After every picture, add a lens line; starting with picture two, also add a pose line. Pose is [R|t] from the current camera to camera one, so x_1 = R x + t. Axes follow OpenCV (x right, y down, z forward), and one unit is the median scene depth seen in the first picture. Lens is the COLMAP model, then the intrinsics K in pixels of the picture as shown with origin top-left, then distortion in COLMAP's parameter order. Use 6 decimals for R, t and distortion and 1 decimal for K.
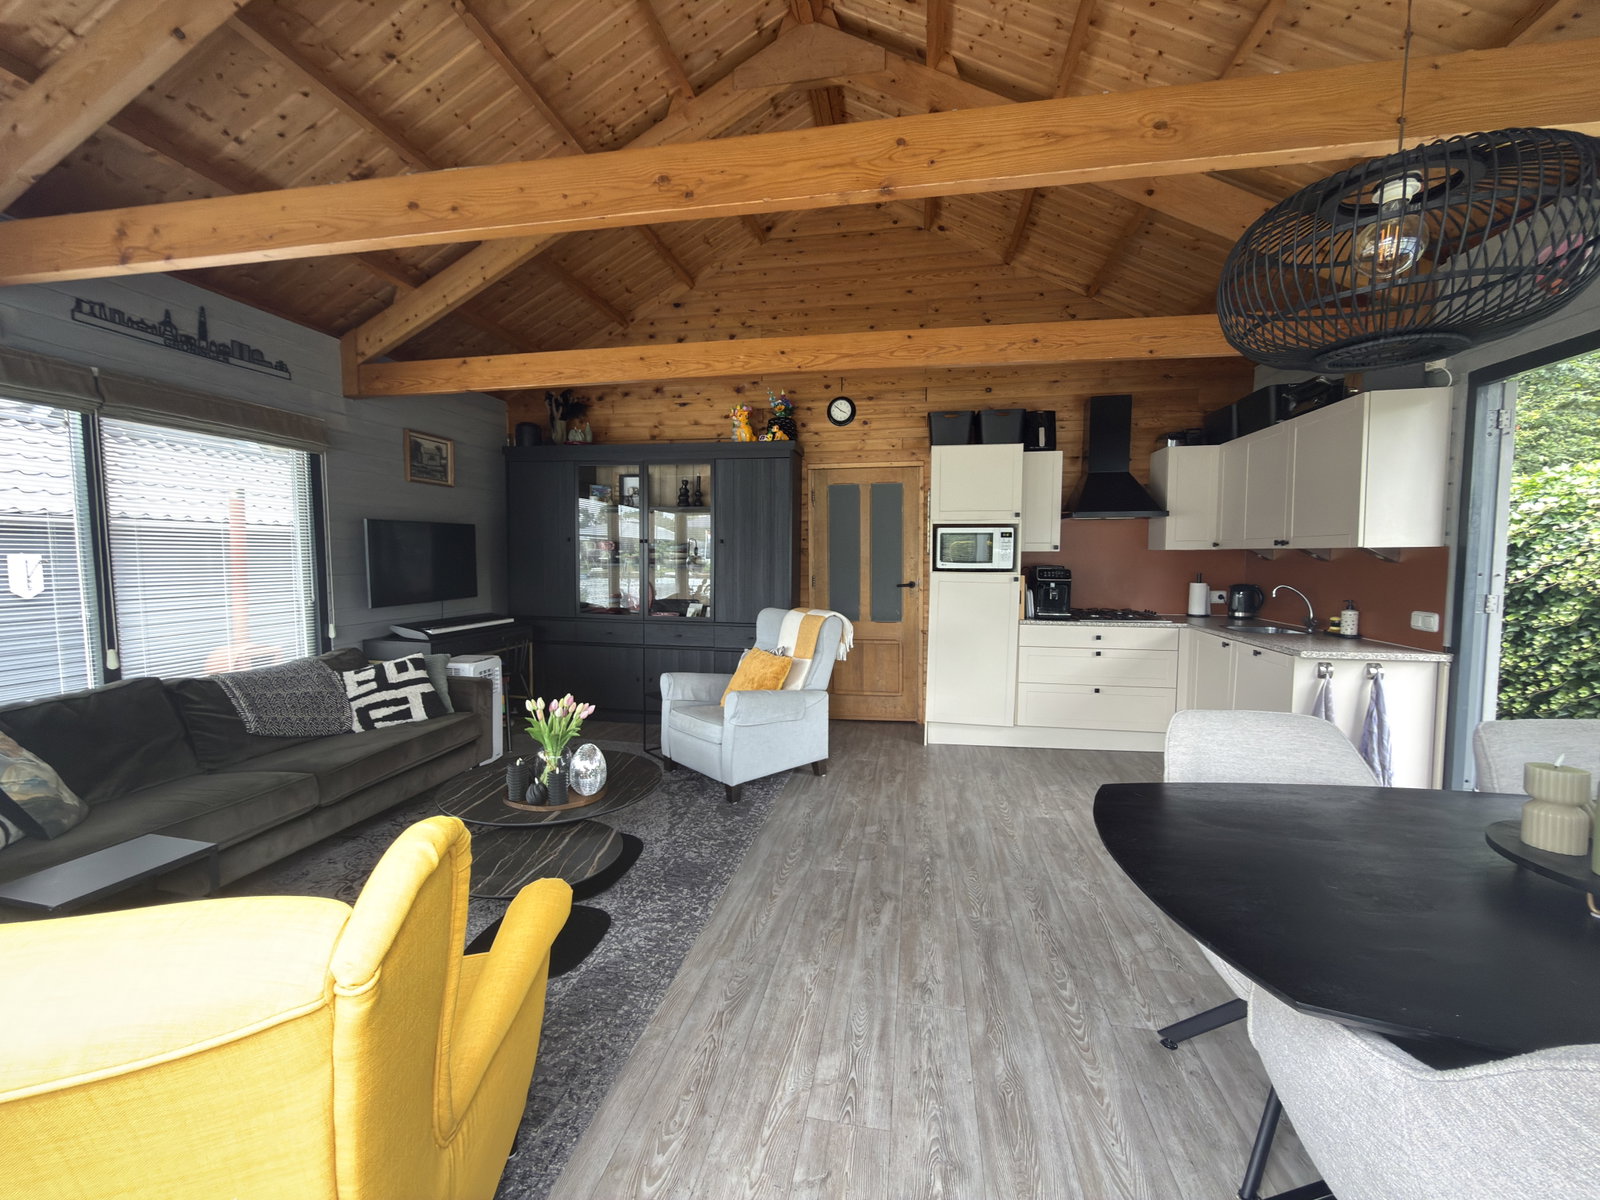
lens RADIAL K [[634.7, 0, 799.4], [0, 634.7, 602.6], [0, 0, 1]] dist [0.000530, -0.000698]
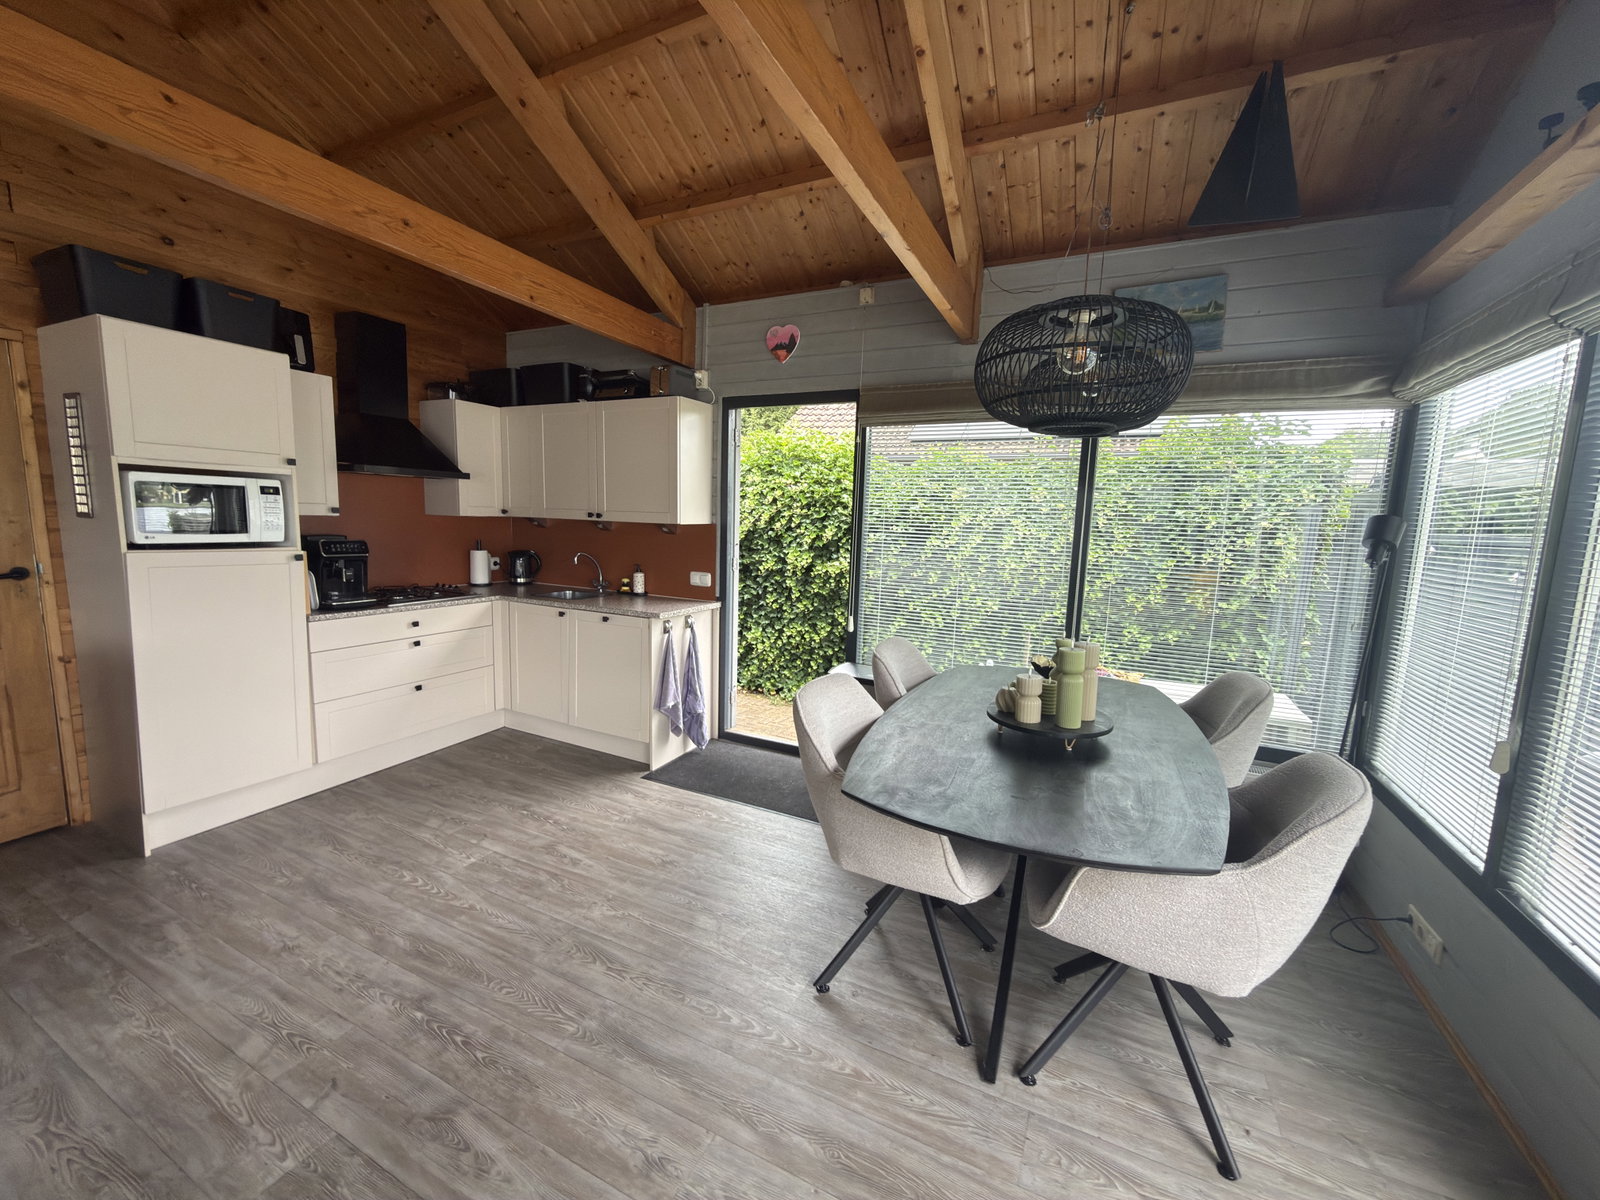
lens RADIAL K [[634.7, 0, 799.3], [0, 634.7, 600.1], [0, 0, 1]] dist [0.000530, -0.000698]
pose [[0.270162, -0.115986, 0.955803, -0.173520], [0.040238, 0.993210, 0.109152, -0.044894], [-0.961974, 0.008970, 0.272995, 0.301584]]
